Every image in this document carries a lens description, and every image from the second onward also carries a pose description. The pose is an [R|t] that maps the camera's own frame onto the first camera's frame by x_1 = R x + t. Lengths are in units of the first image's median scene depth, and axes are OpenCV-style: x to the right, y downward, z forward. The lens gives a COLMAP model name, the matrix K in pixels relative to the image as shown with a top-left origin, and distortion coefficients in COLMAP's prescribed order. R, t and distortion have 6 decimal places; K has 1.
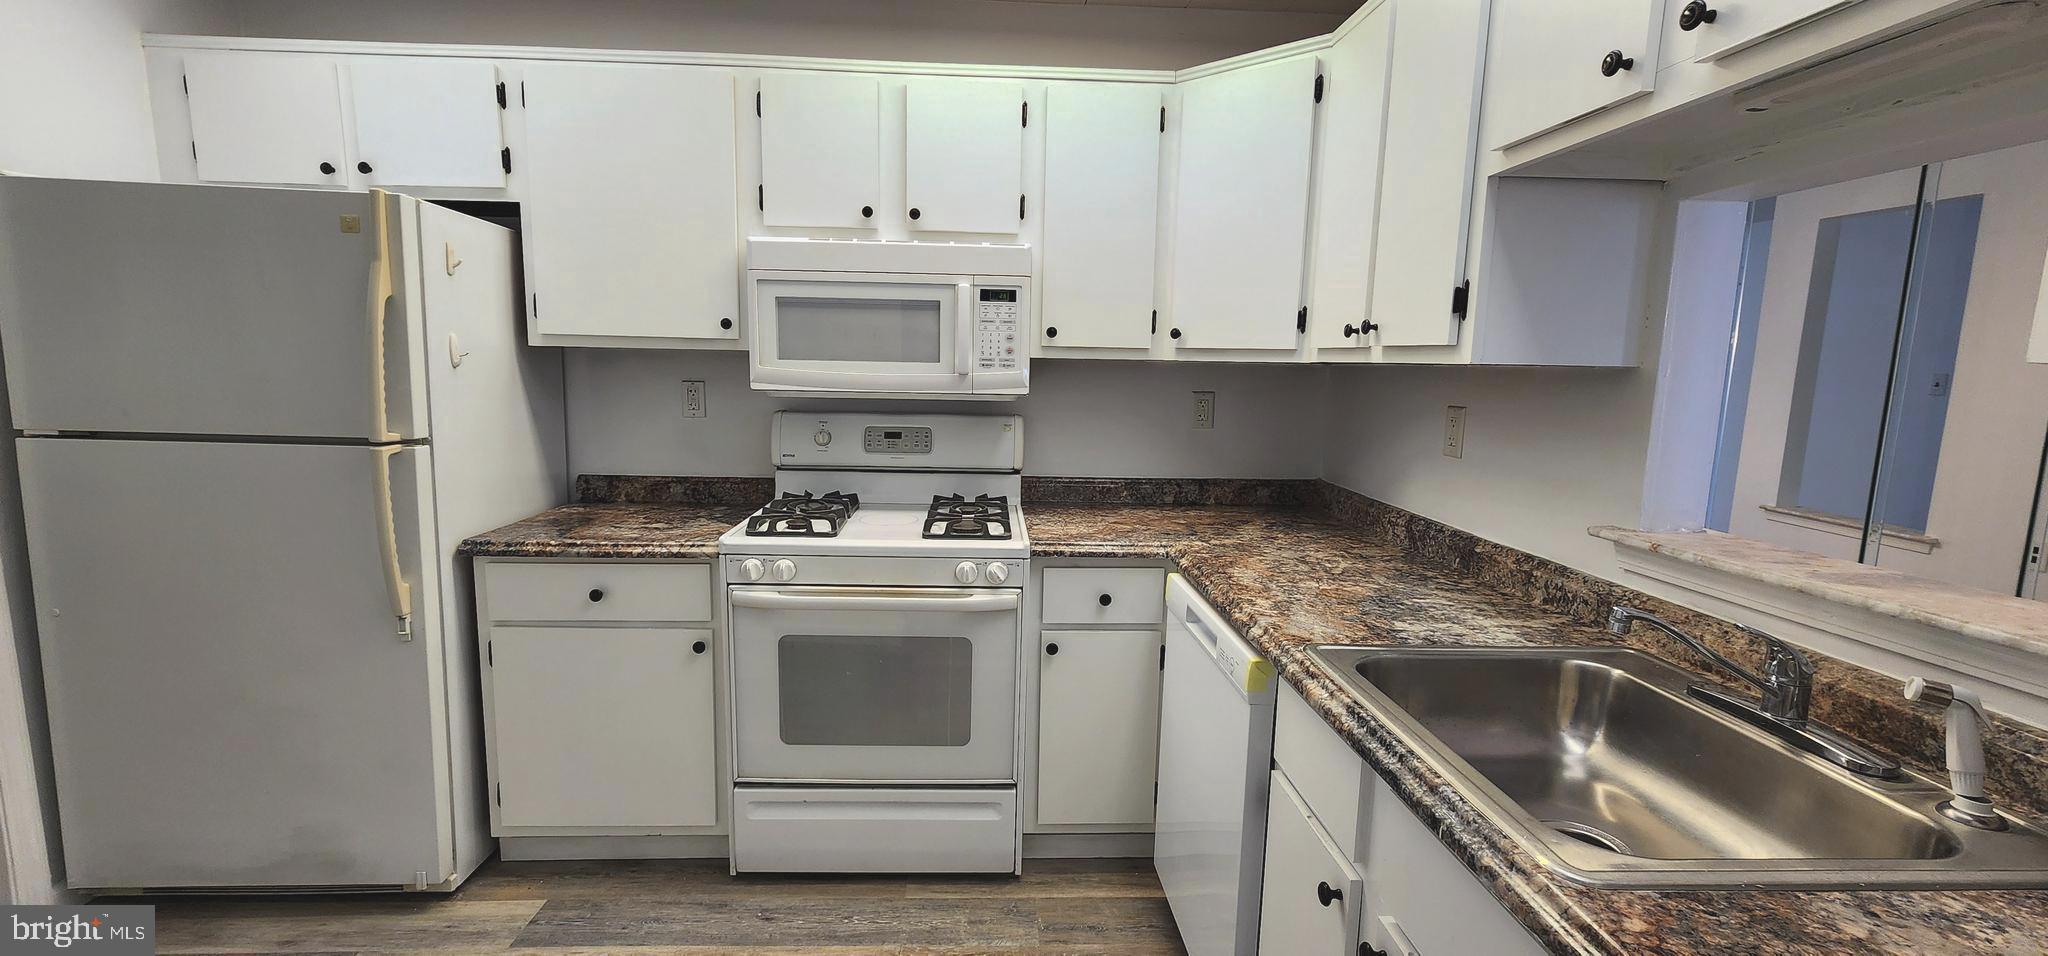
lens RADIAL K [[836.3, 0, 1015.2], [0, 836.3, 482.4], [0, 0, 1]] dist [0.000416, -0.000206]
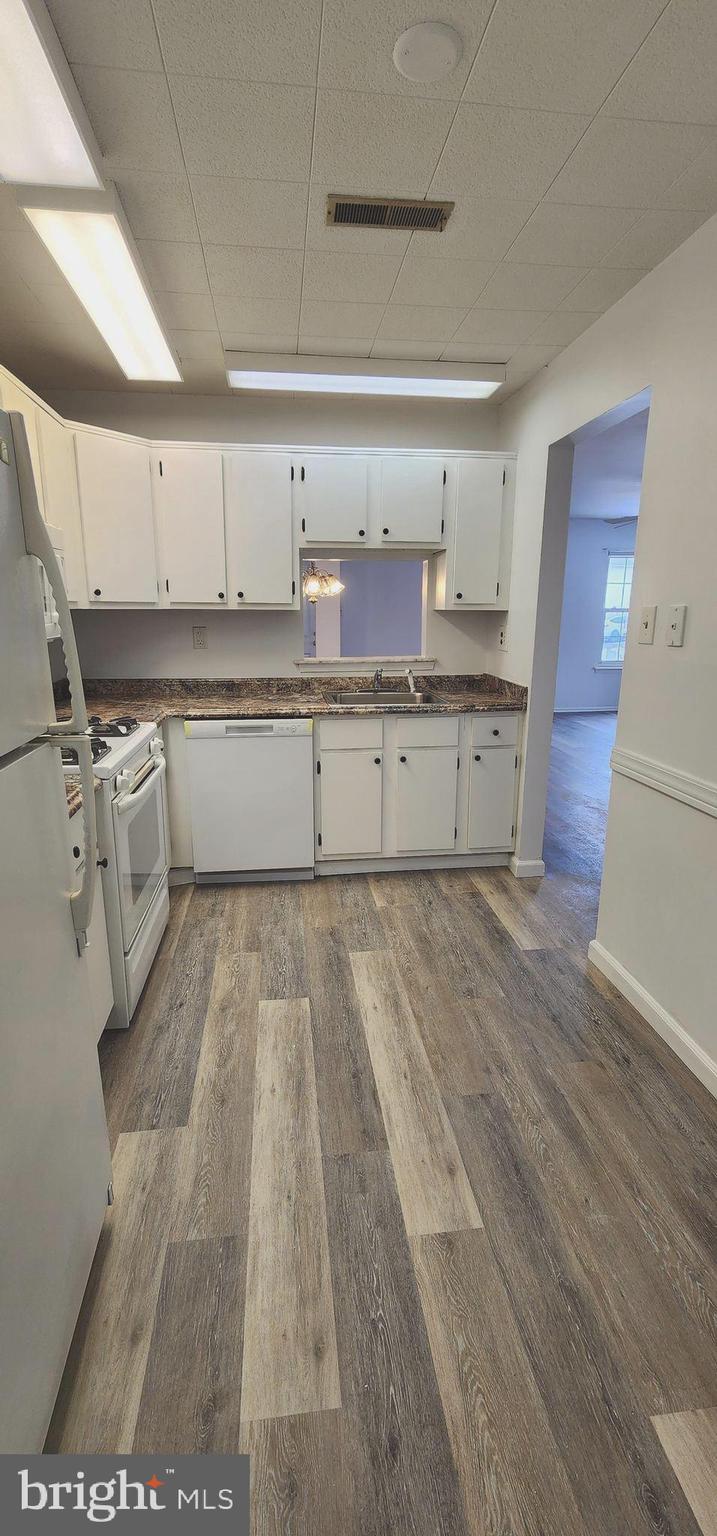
lens RADIAL K [[627.2, 0, 354.3], [0, 627.2, 763.5], [0, 0, 1]] dist [0.000416, -0.000206]
pose [[-0.069137, -0.260132, 0.963095, -1.145739], [0.136742, 0.953822, 0.267444, -0.121306], [-0.988191, 0.150186, -0.030373, 0.606682]]
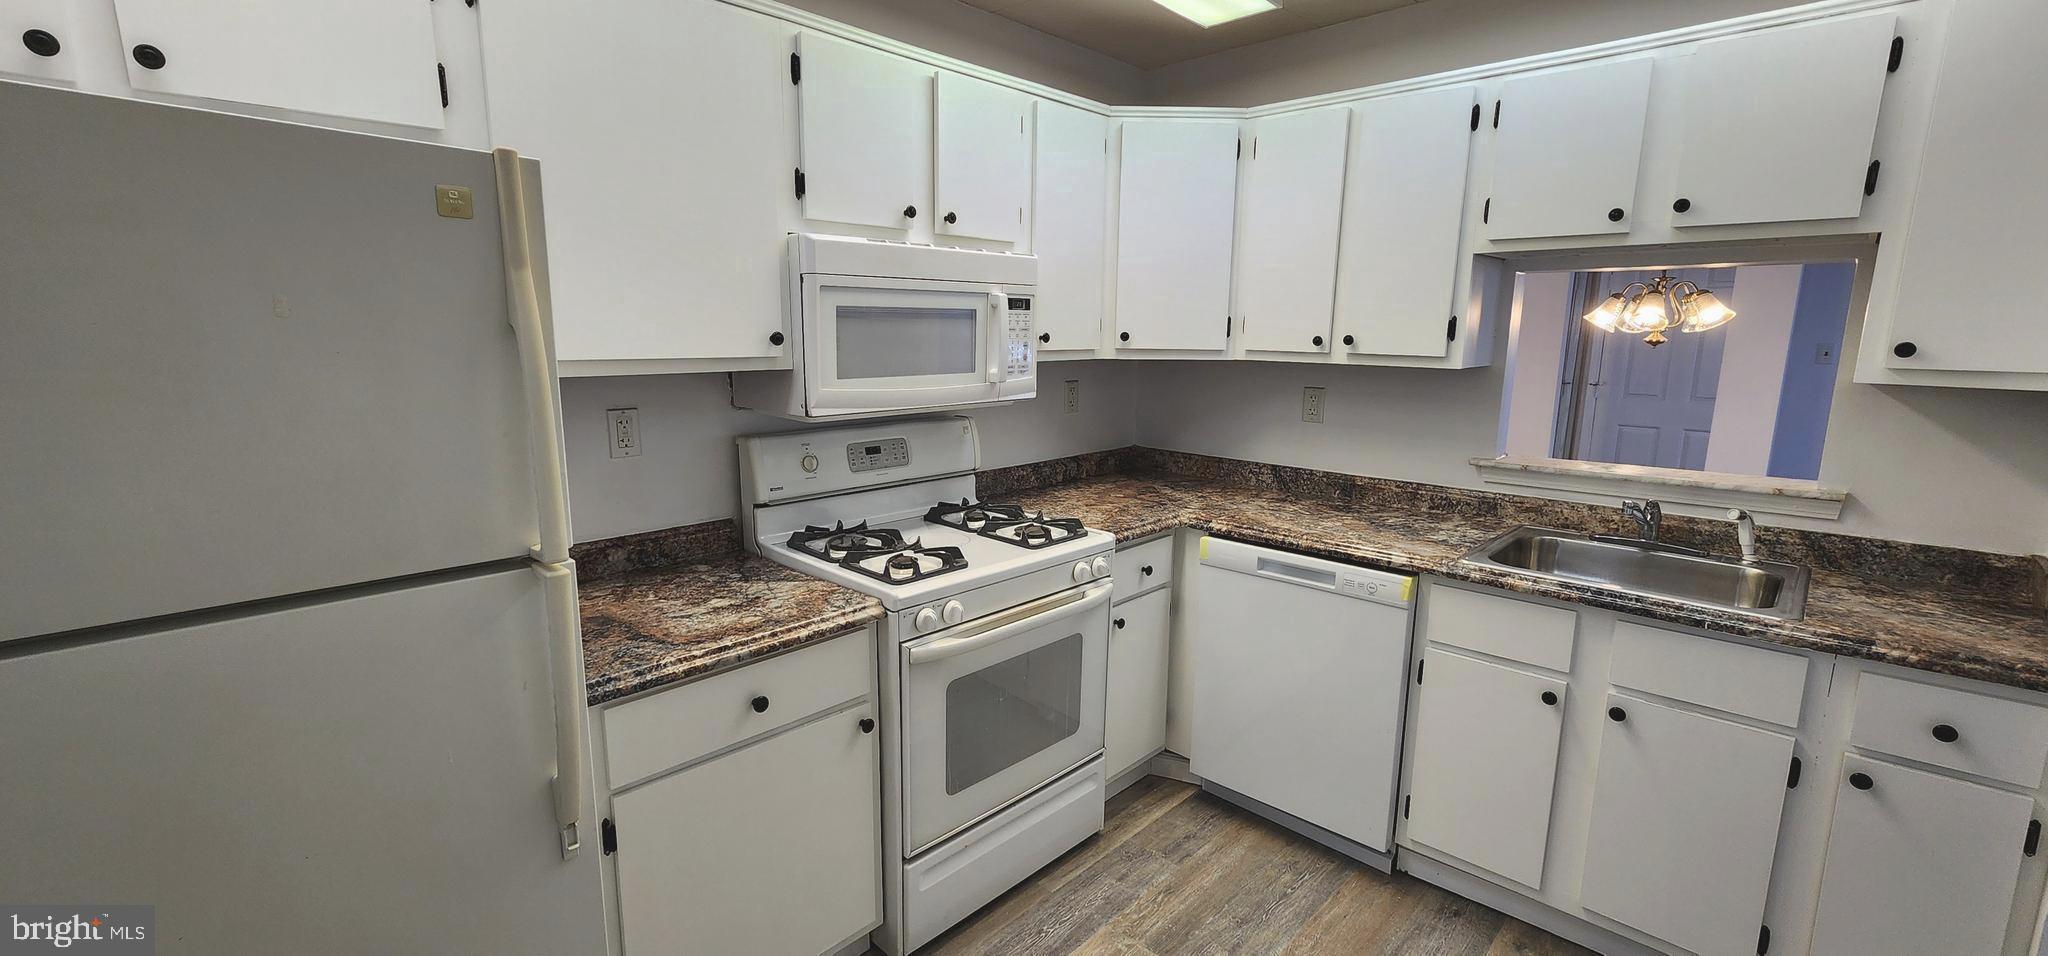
lens RADIAL K [[836.3, 0, 1015.2], [0, 836.3, 482.4], [0, 0, 1]] dist [0.000416, -0.000206]
pose [[0.728099, -0.141329, 0.670745, -0.752210], [0.104664, 0.989962, 0.094976, -0.106387], [-0.677435, 0.001051, 0.735582, 0.252186]]
